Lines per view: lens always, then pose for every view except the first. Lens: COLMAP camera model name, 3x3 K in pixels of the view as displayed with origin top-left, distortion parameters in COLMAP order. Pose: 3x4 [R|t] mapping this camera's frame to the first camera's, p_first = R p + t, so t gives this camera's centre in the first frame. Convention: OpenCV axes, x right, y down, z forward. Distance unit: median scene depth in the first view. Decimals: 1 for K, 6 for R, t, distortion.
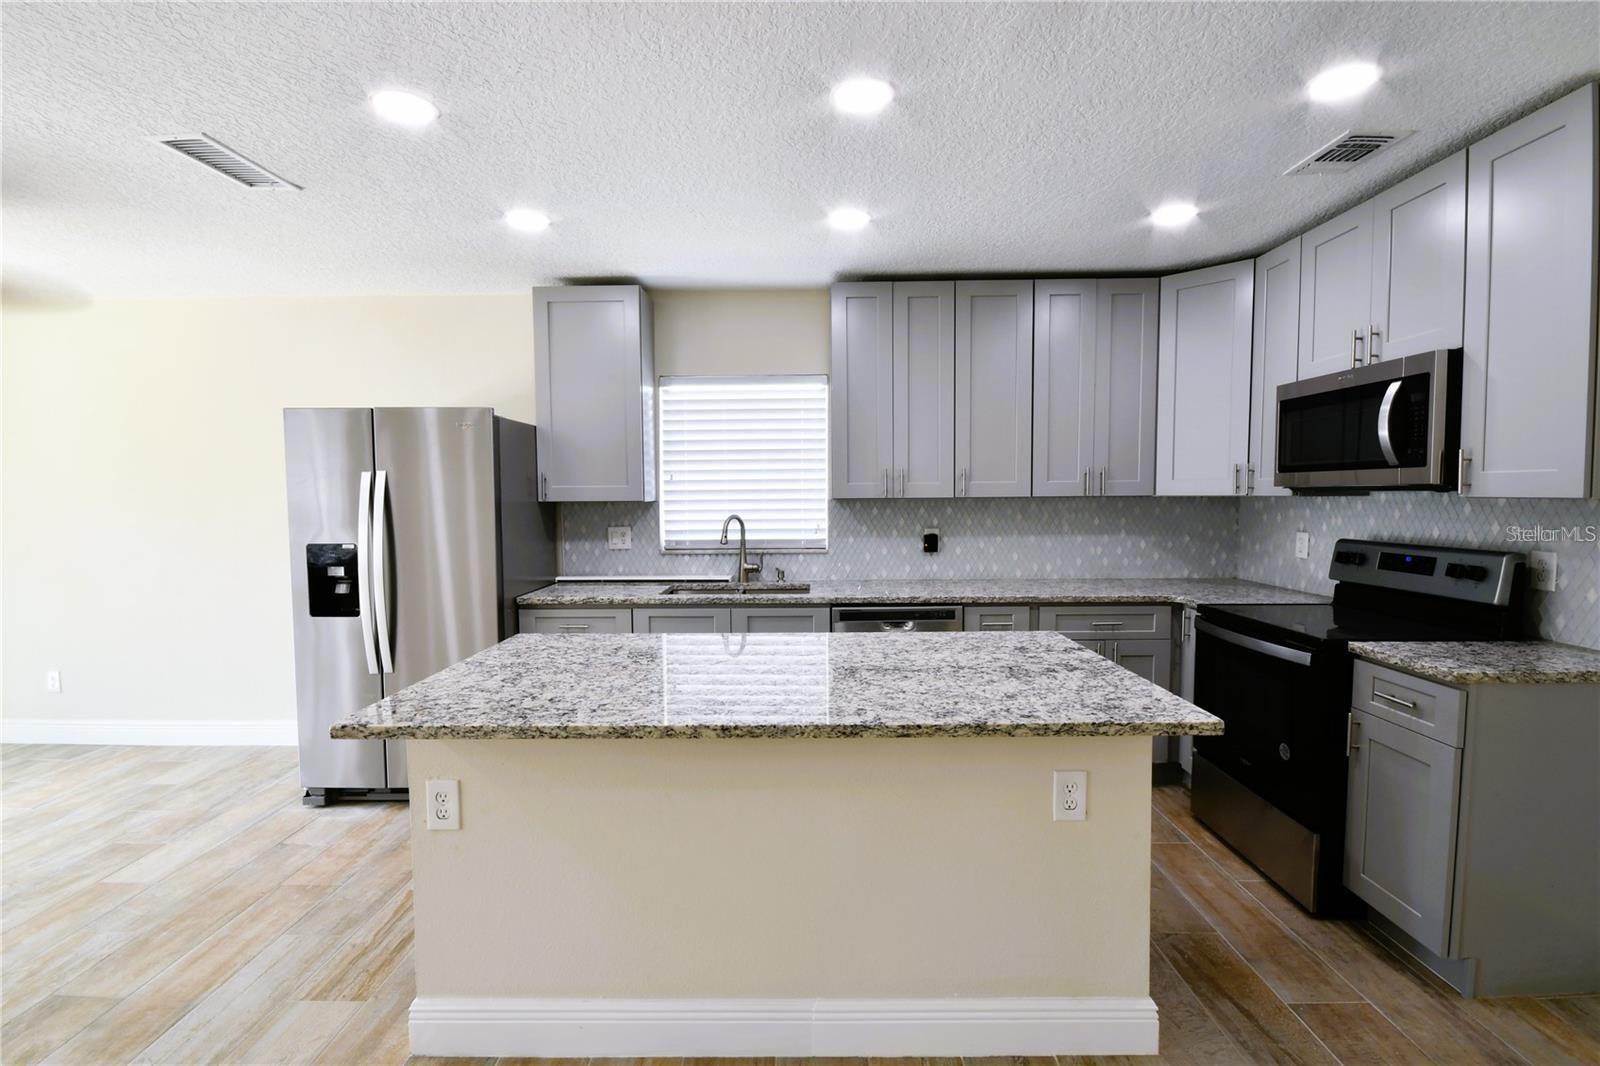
lens RADIAL K [[725.9, 0, 801.5], [0, 725.9, 538.3], [0, 0, 1]] dist [0.004257, -0.012796]
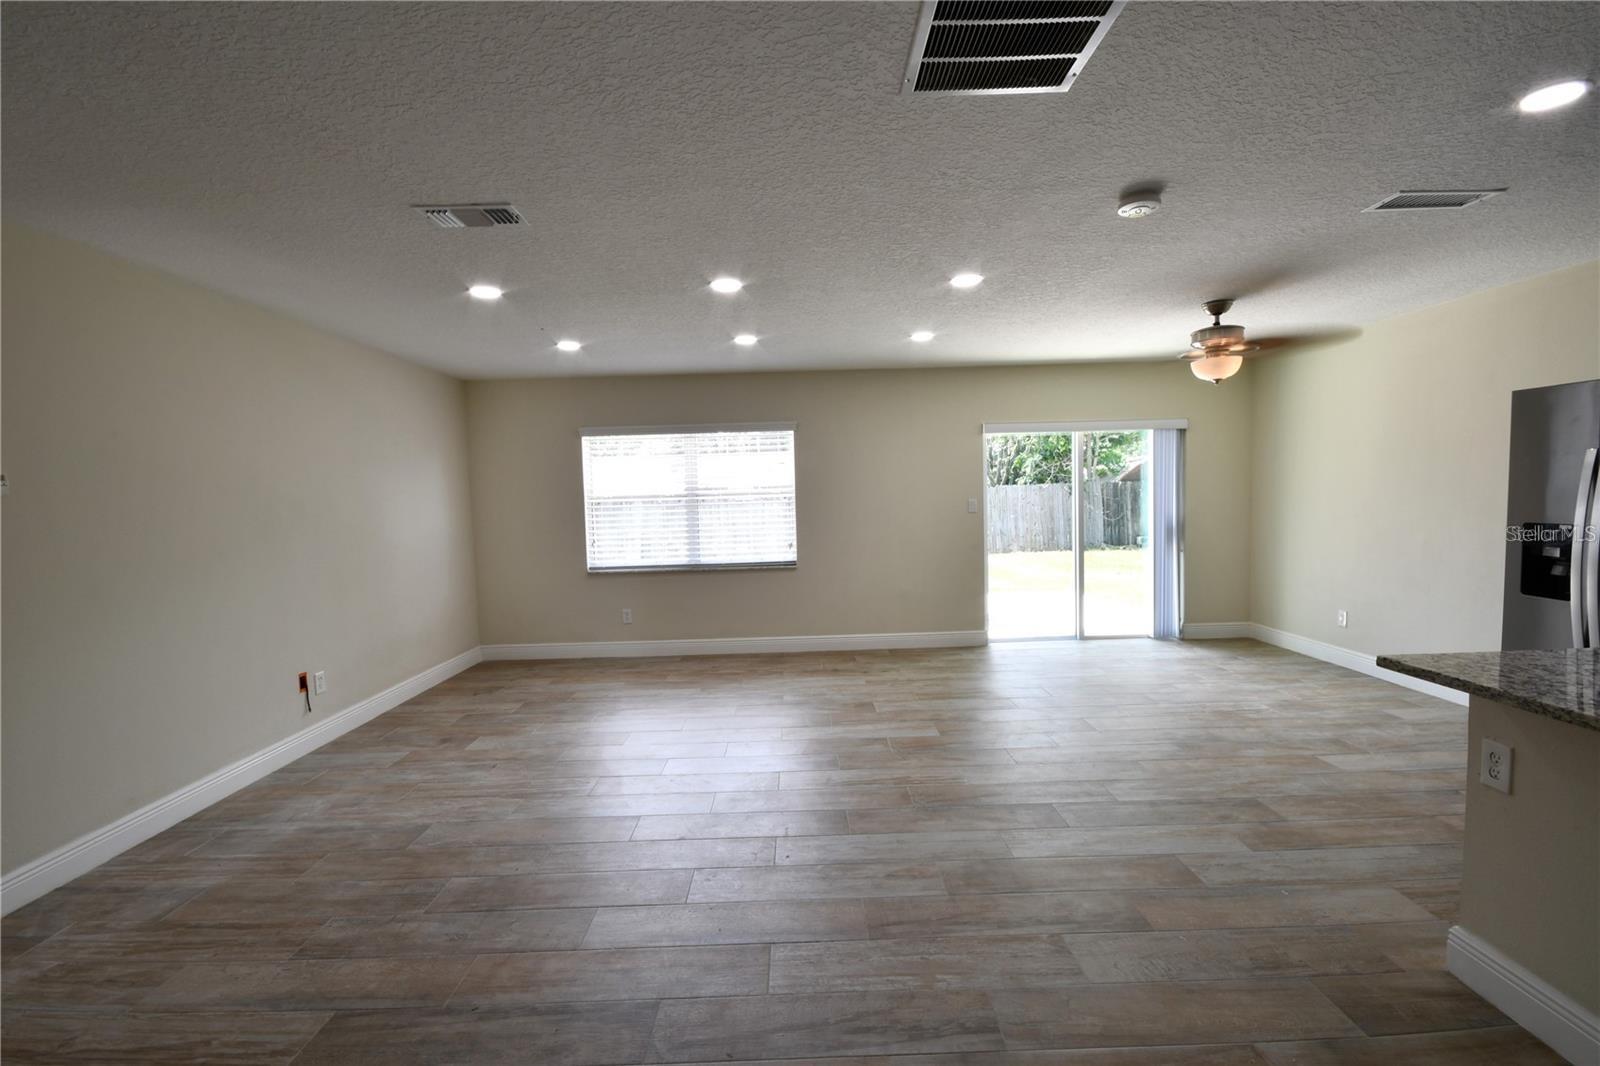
lens RADIAL K [[699.2, 0, 805.5], [0, 699.2, 536.4], [0, 0, 1]] dist [0.005314, -0.007224]
pose [[0.023019, 0.066668, -0.997510, 0.256180], [-0.035100, 0.997213, 0.065838, -0.002112], [0.999119, 0.033497, 0.025295, -0.032995]]
